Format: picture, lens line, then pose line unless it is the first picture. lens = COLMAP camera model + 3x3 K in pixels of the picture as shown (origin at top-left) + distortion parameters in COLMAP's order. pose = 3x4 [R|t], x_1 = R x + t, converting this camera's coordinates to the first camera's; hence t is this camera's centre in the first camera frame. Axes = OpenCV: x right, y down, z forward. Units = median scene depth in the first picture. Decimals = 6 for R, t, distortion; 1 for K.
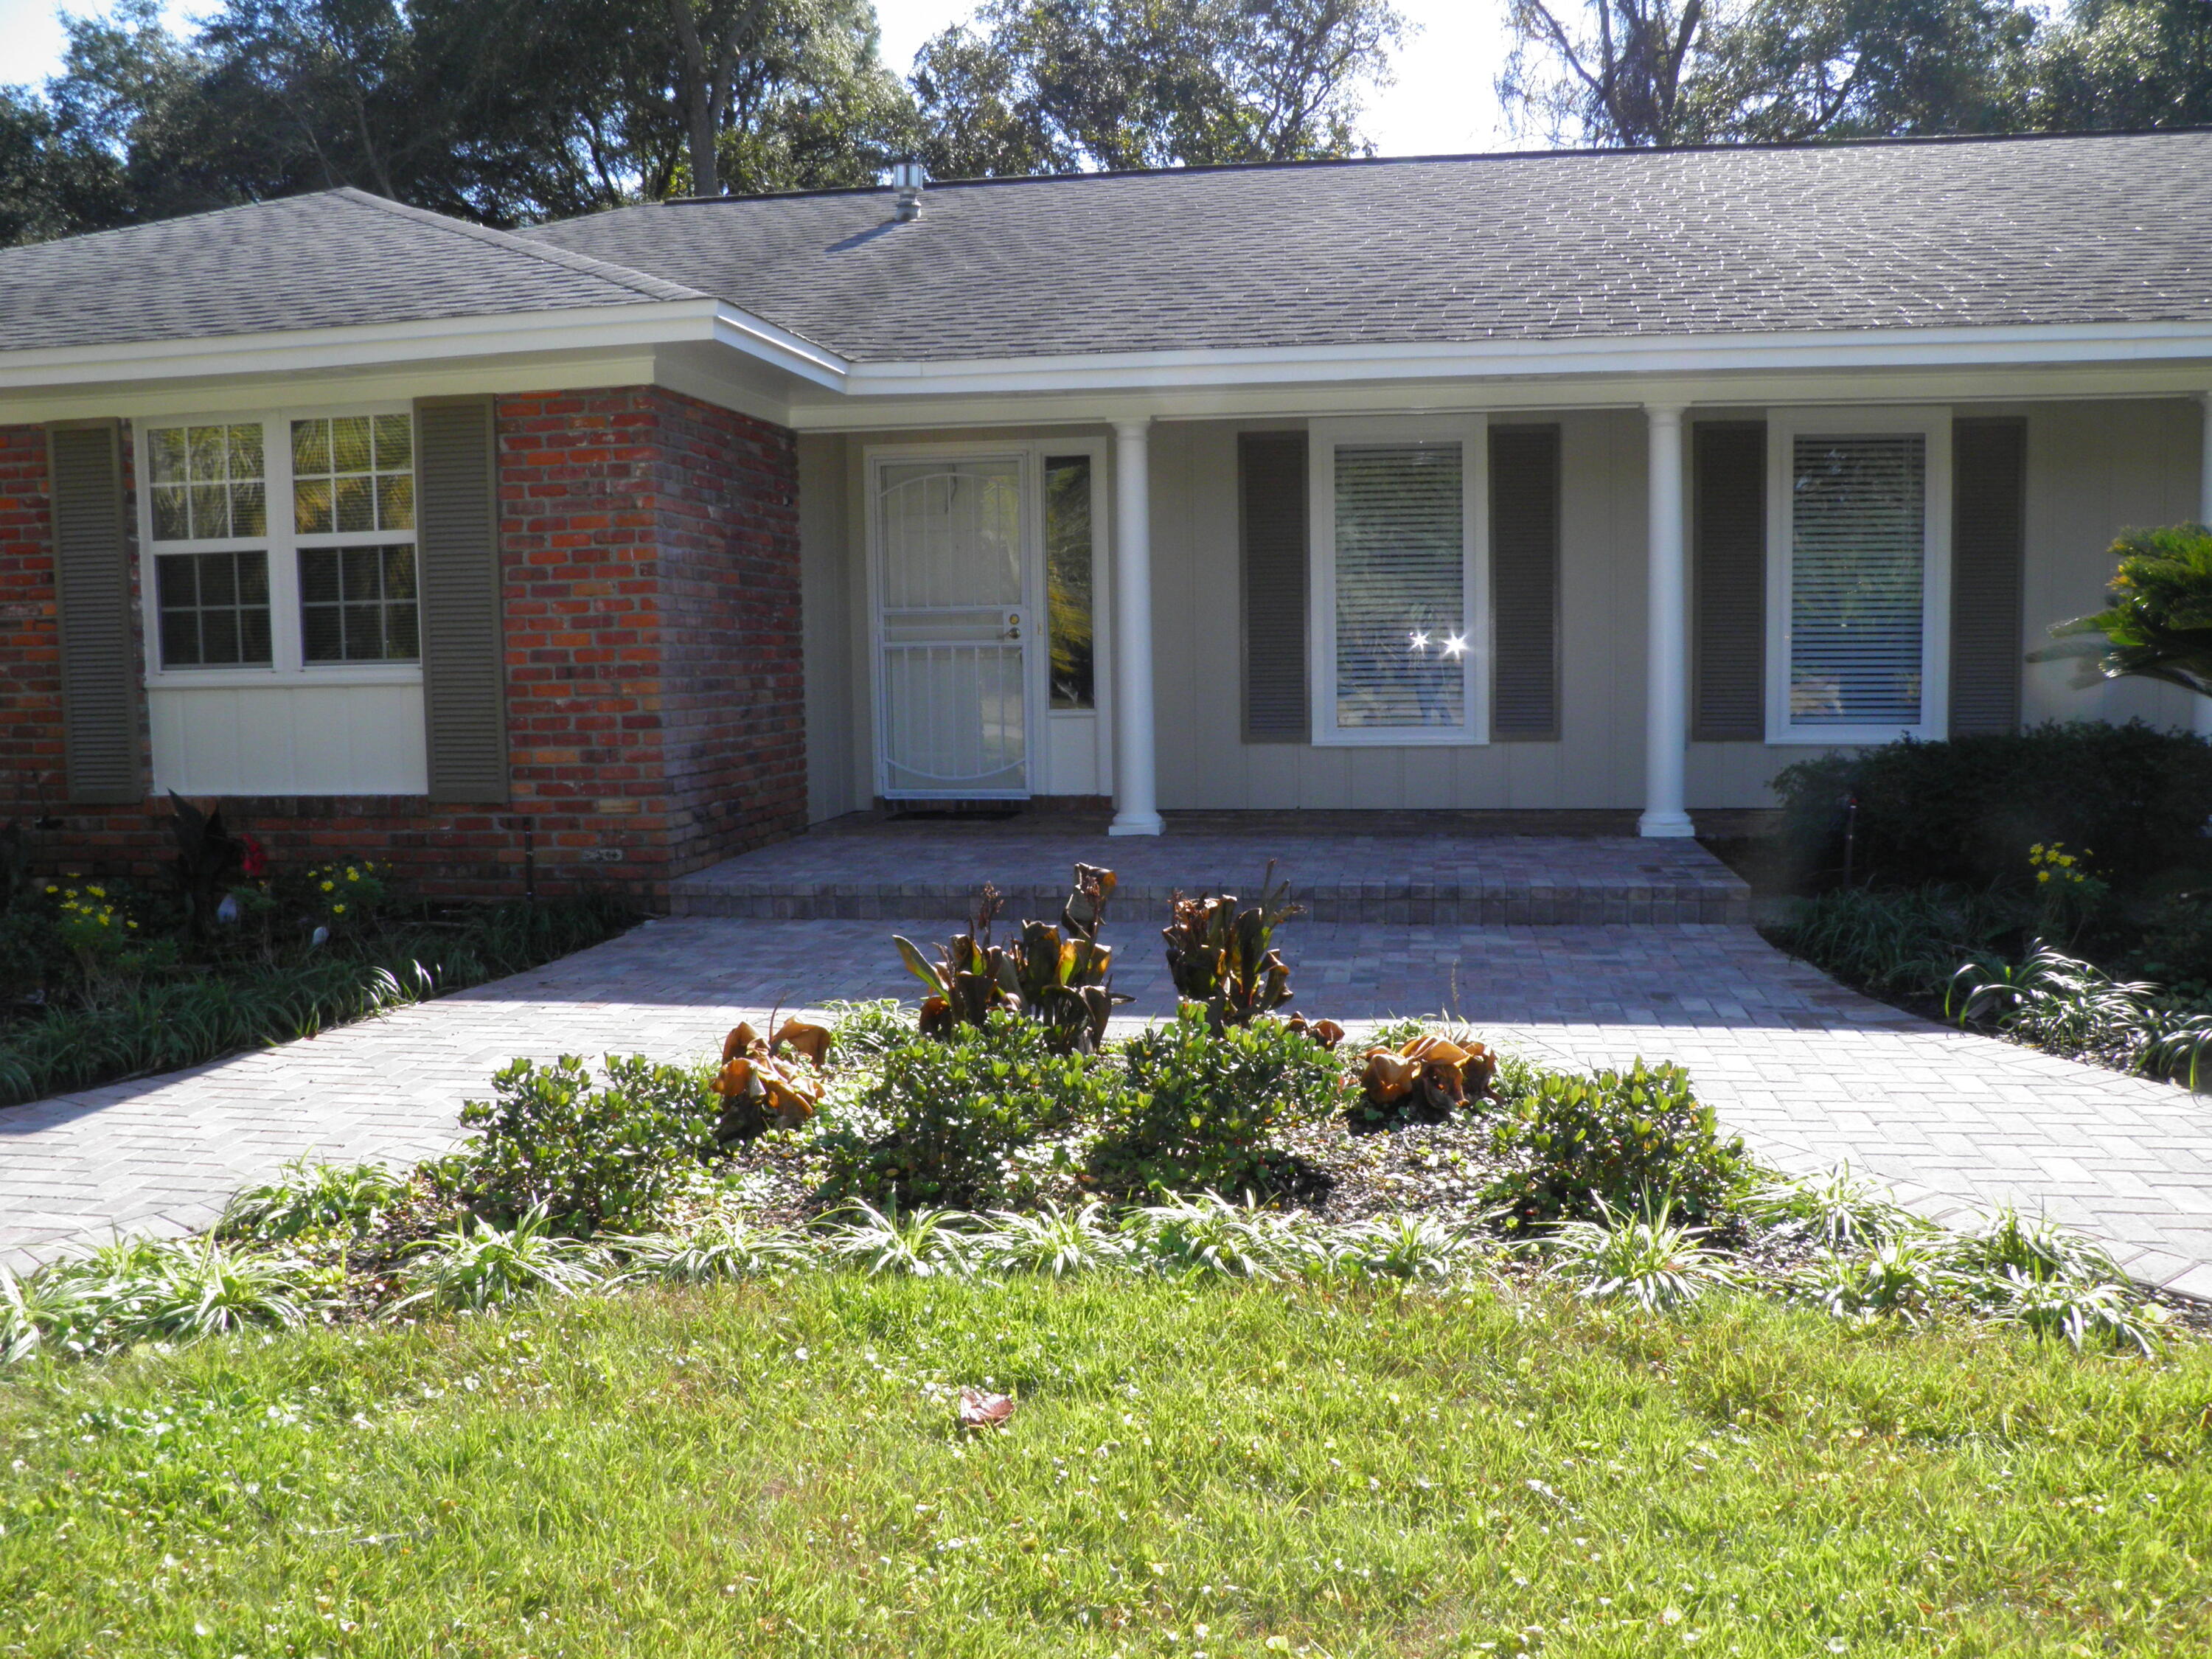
lens RADIAL K [[1830.2, 0, 1106.0], [0, 1830.2, 829.5], [0, 0, 1]] dist [-0.081048, 0.004091]
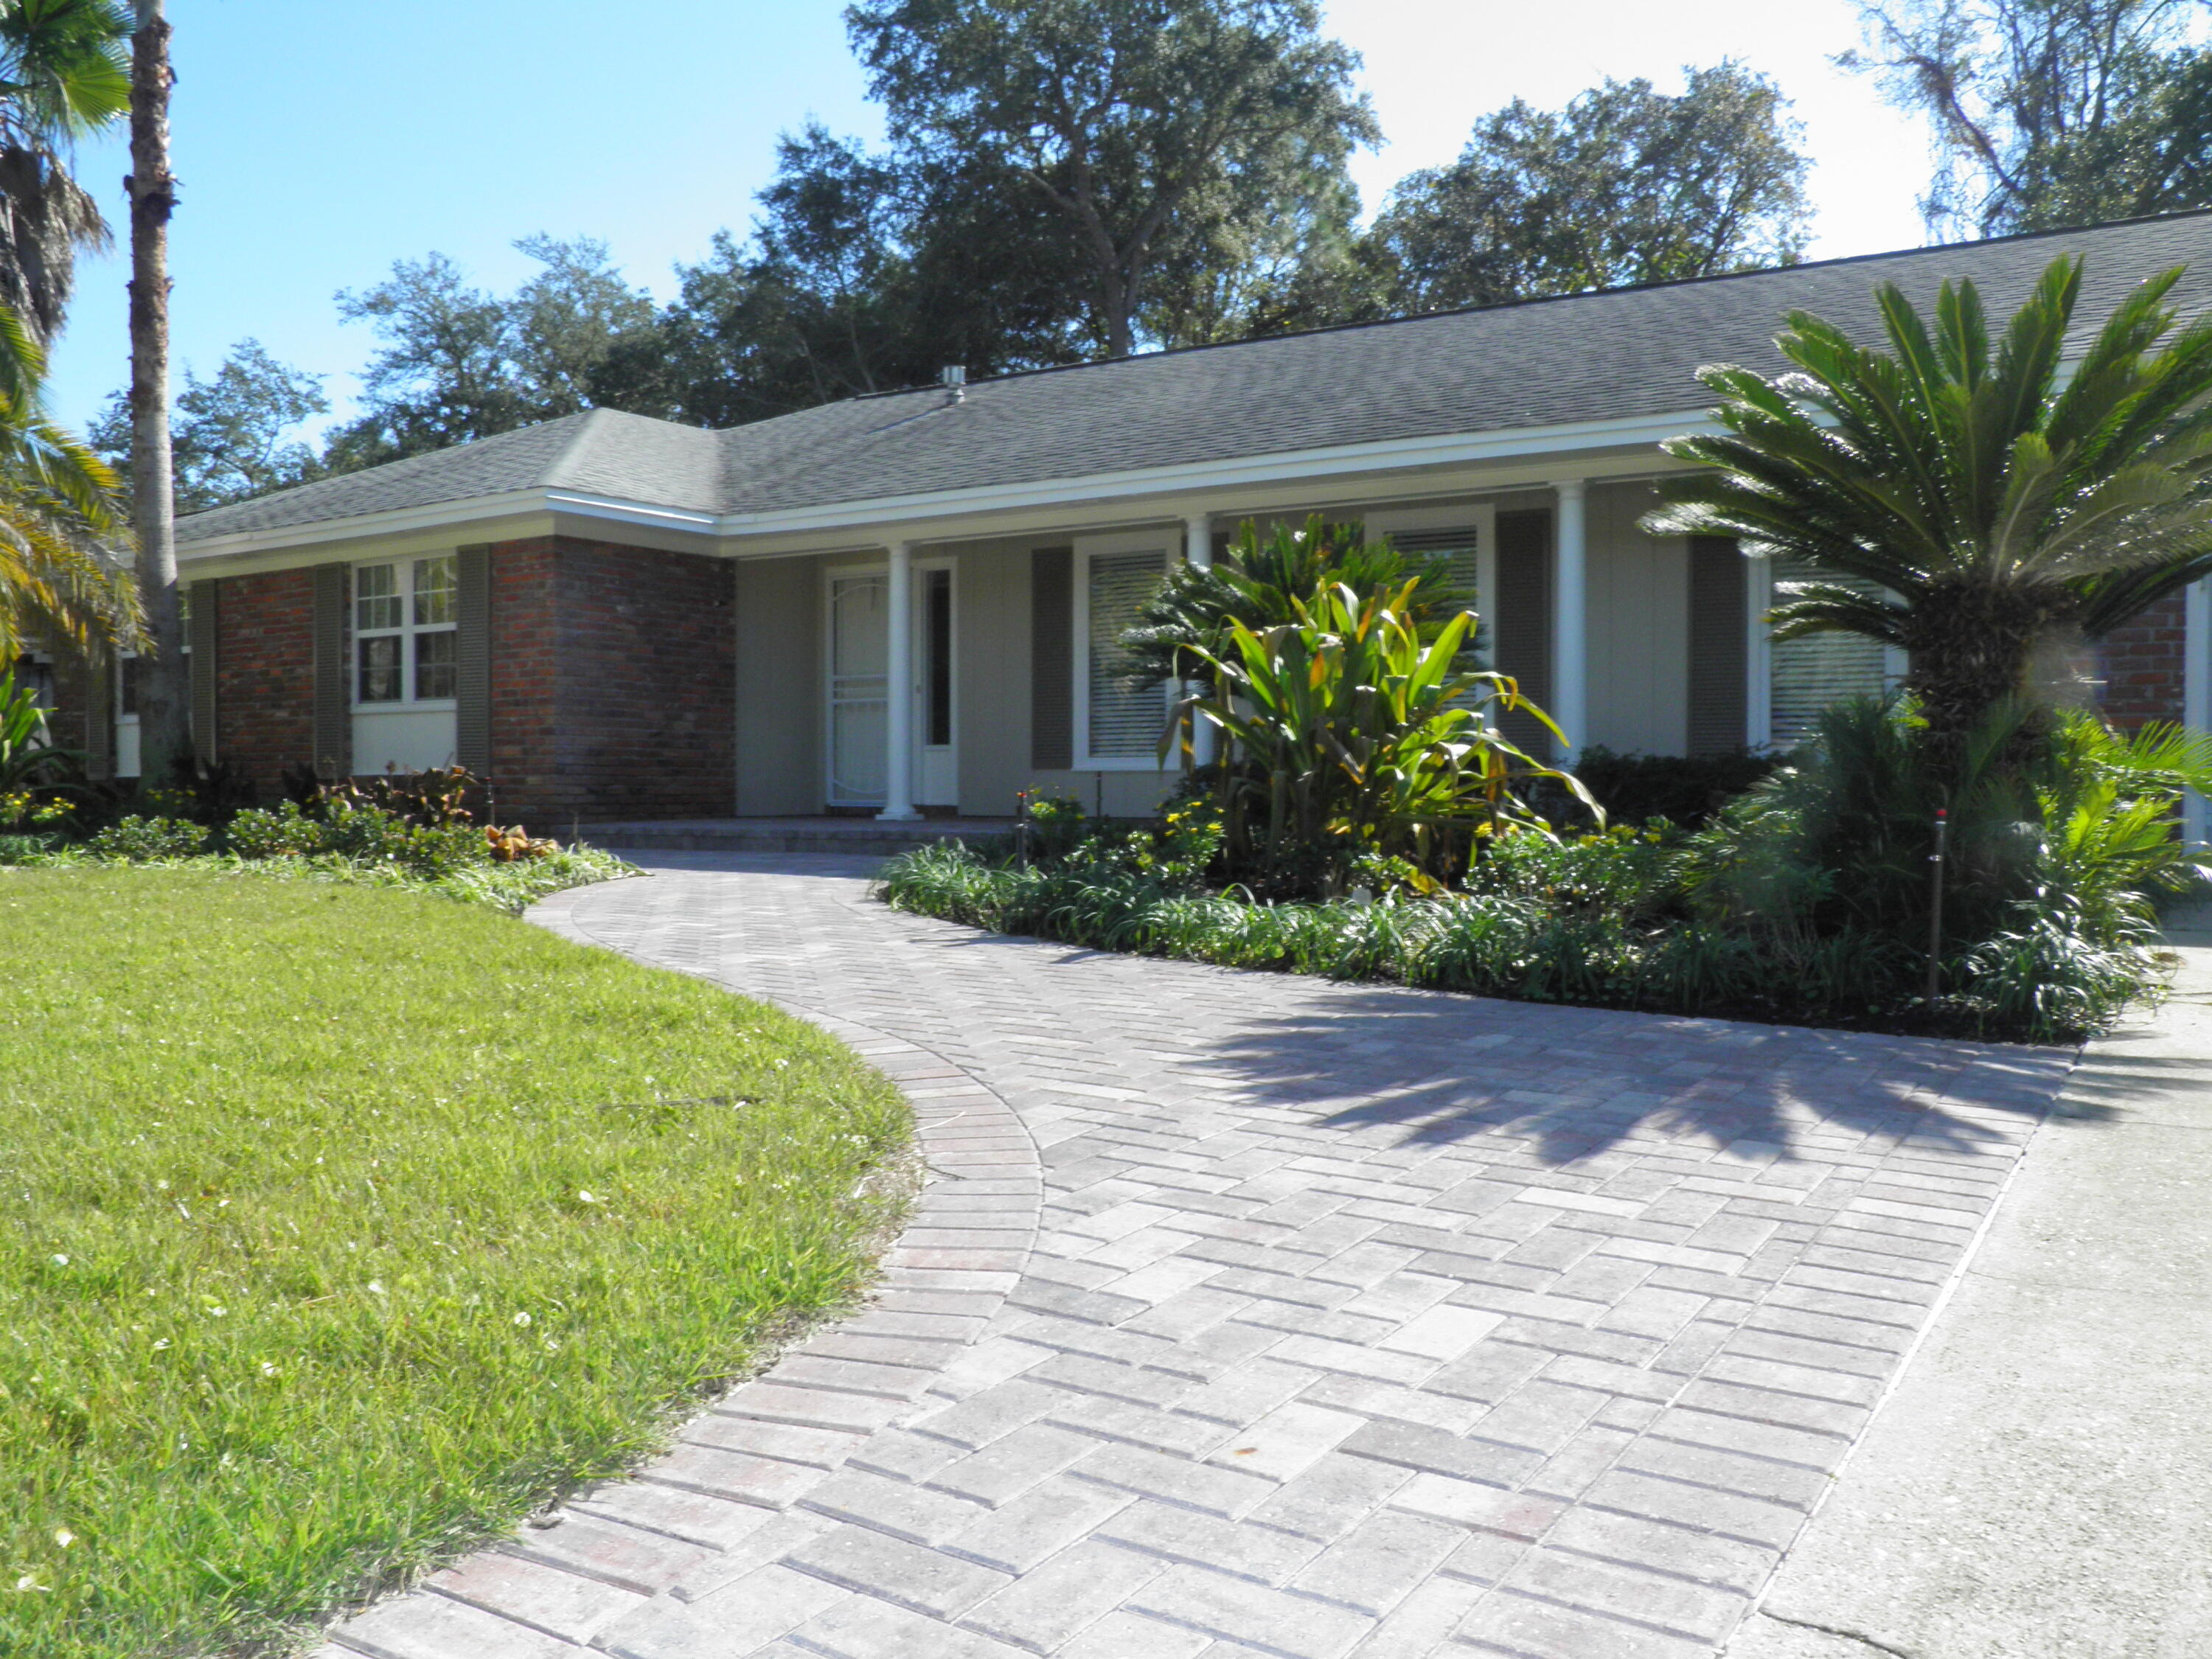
lens RADIAL K [[1830.2, 0, 1106.0], [0, 1830.2, 829.5], [0, 0, 1]] dist [-0.081048, 0.004091]
pose [[0.912493, 0.027987, -0.408134, 0.863173], [-0.057321, 0.996562, -0.059818, 0.097232], [0.405056, 0.077978, 0.910960, -0.304999]]
